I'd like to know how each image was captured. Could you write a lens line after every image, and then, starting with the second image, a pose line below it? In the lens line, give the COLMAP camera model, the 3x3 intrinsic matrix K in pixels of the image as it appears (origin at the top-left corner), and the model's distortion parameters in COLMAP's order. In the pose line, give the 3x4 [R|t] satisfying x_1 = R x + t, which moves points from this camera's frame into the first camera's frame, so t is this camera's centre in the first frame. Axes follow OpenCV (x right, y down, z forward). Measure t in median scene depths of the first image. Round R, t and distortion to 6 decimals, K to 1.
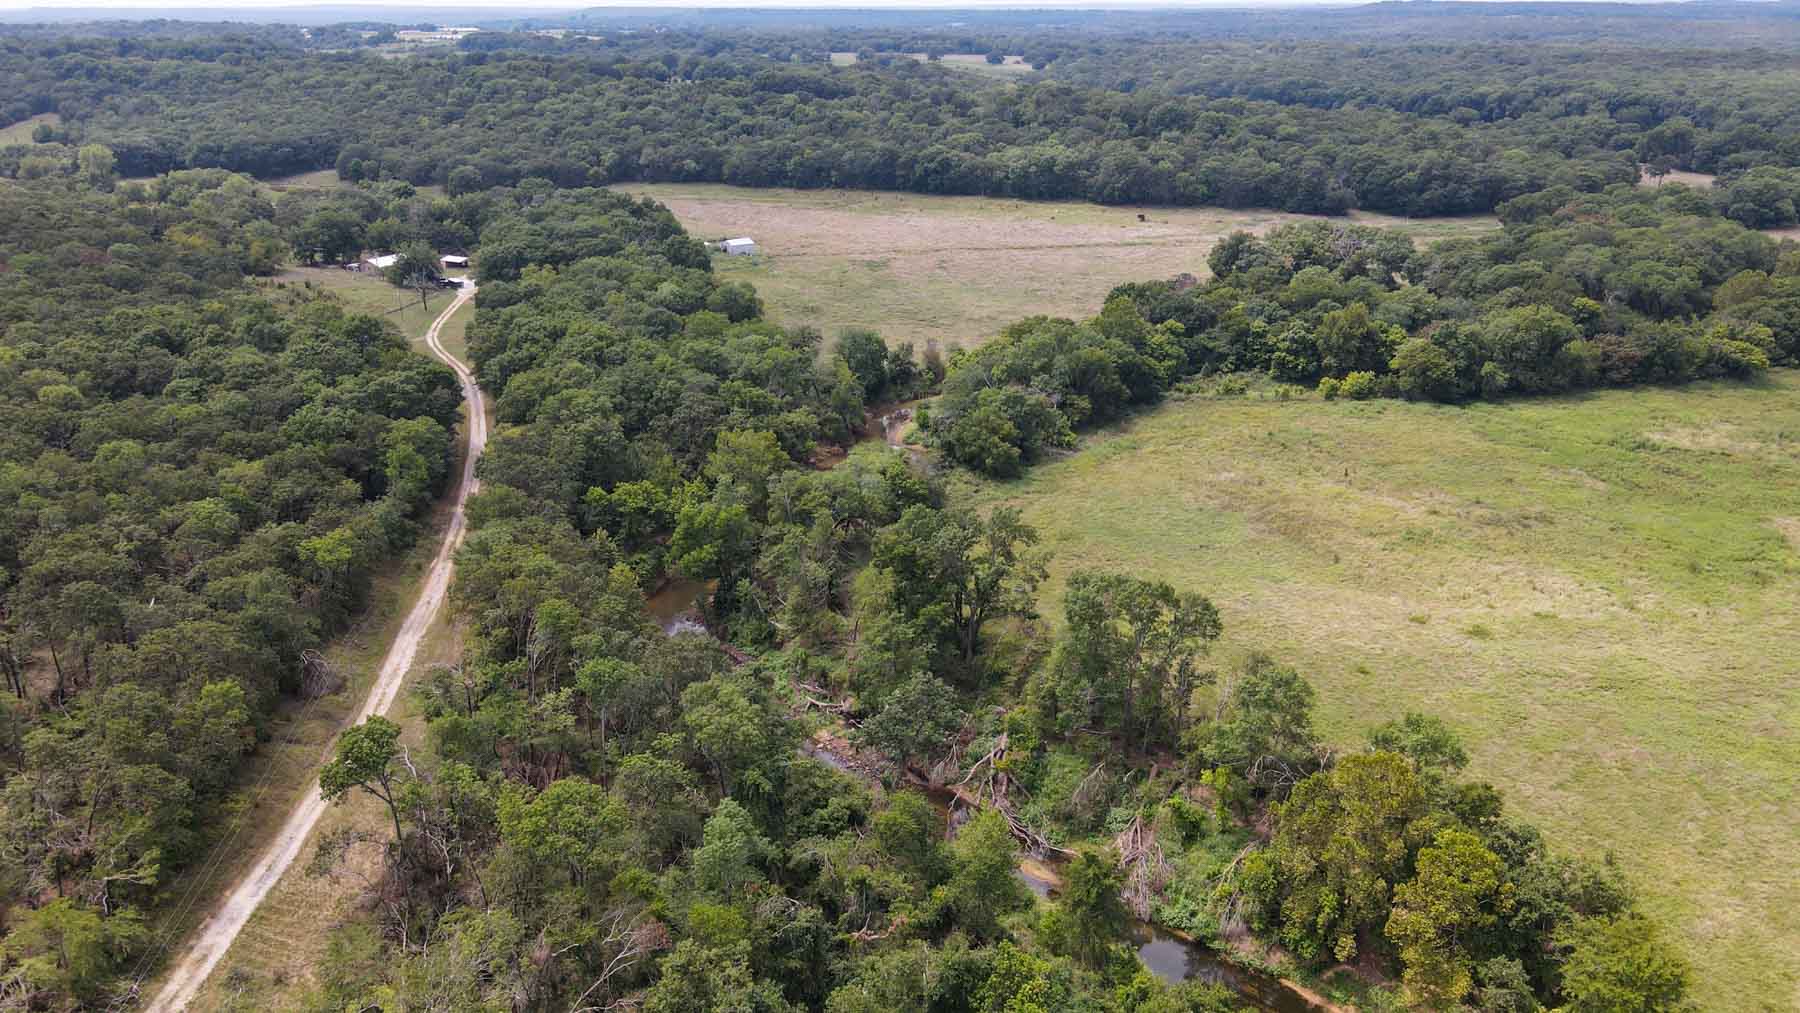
lens RADIAL K [[1333.6, 0, 898.2], [0, 1333.6, 502.0], [0, 0, 1]] dist [0.002671, 0.016732]
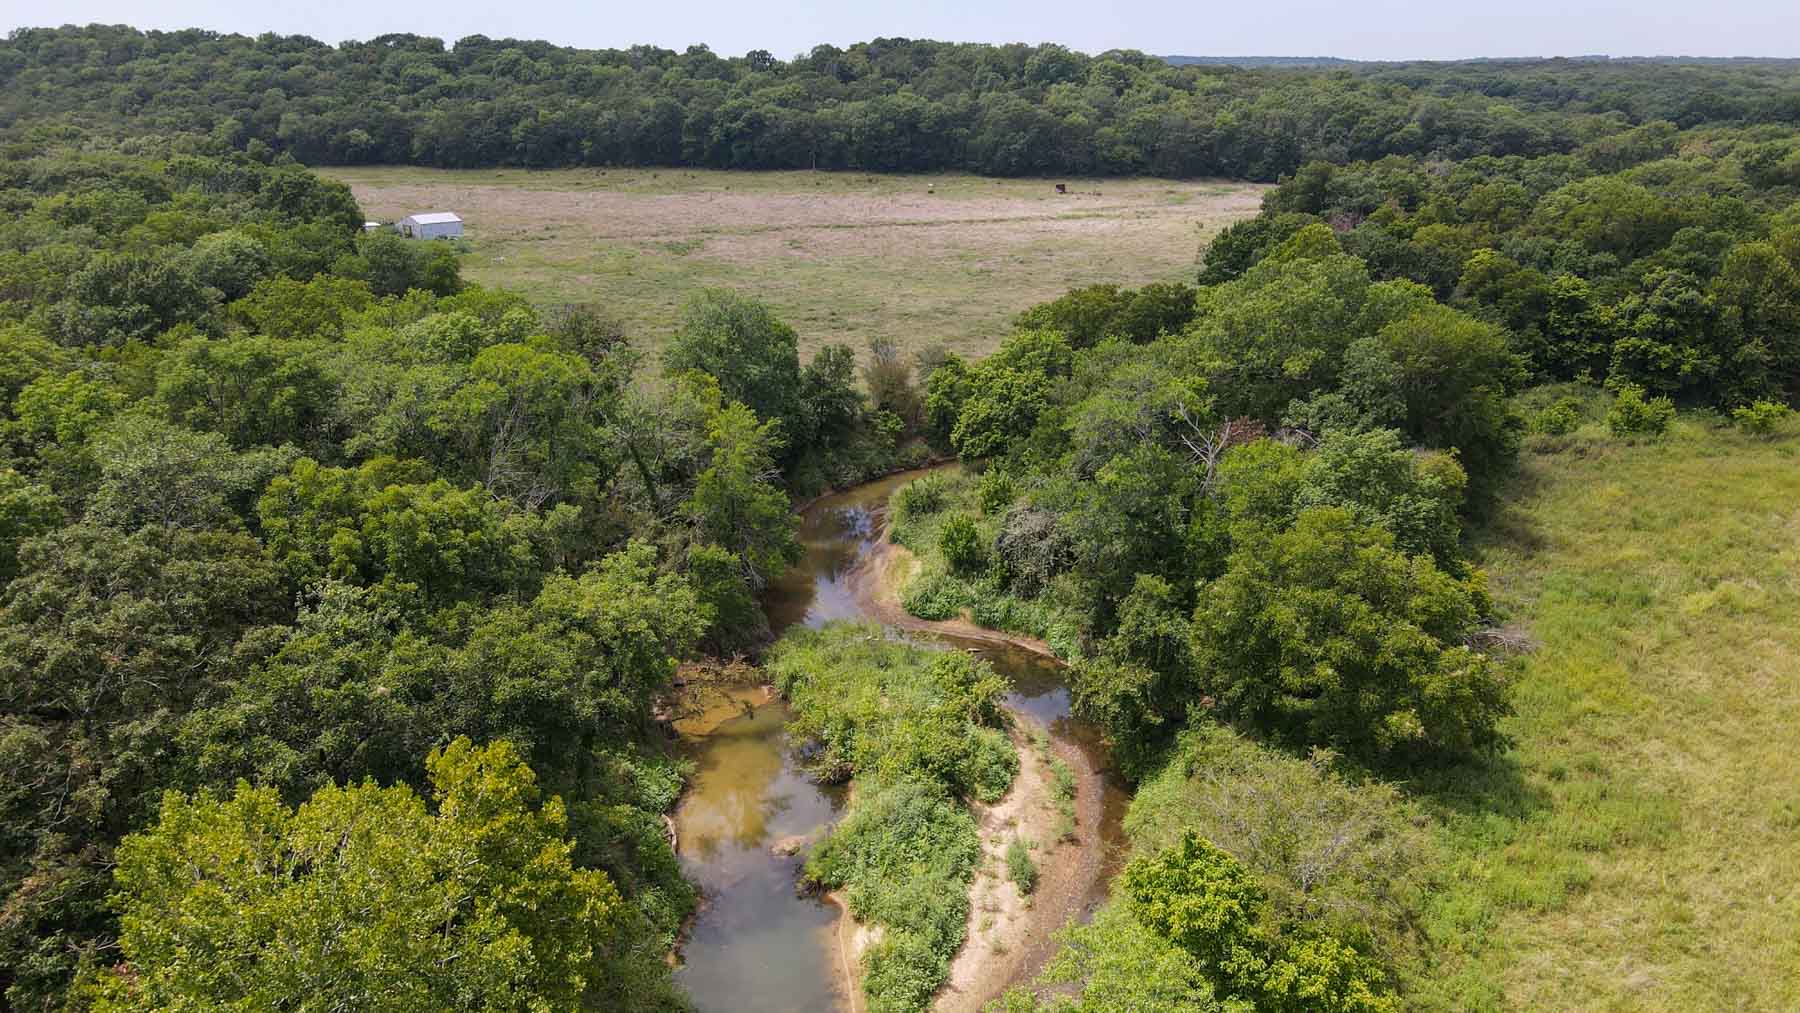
lens RADIAL K [[1333.6, 0, 896.0], [0, 1333.6, 518.0], [0, 0, 1]] dist [0.002671, 0.016732]
pose [[0.981152, -0.059748, 0.183769, -0.029644], [0.066489, 0.997314, -0.030736, -0.028584], [-0.181439, 0.042375, 0.982489, 0.321662]]
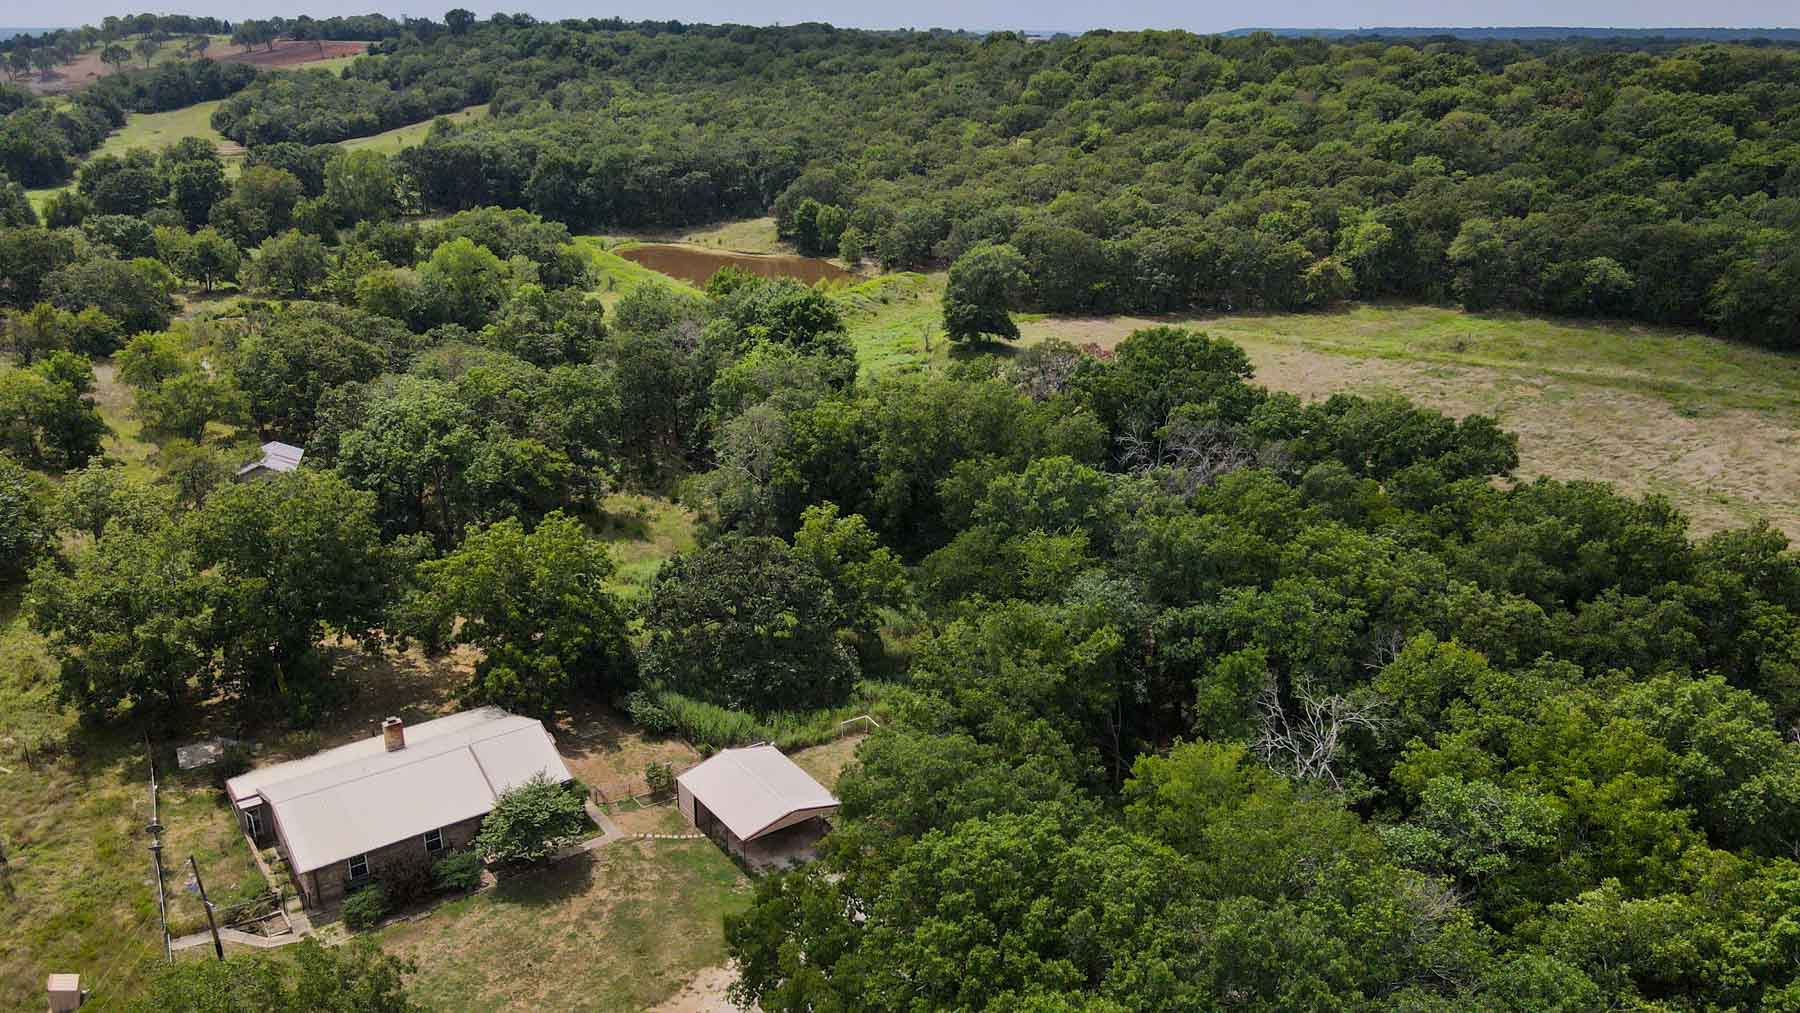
lens RADIAL K [[1333.6, 0, 896.4], [0, 1333.6, 498.9], [0, 0, 1]] dist [0.002671, 0.016732]
pose [[0.902122, 0.146907, -0.405702, -0.177074], [-0.155741, 0.987733, 0.011357, -0.171802], [0.402393, 0.052939, 0.913935, 0.617198]]
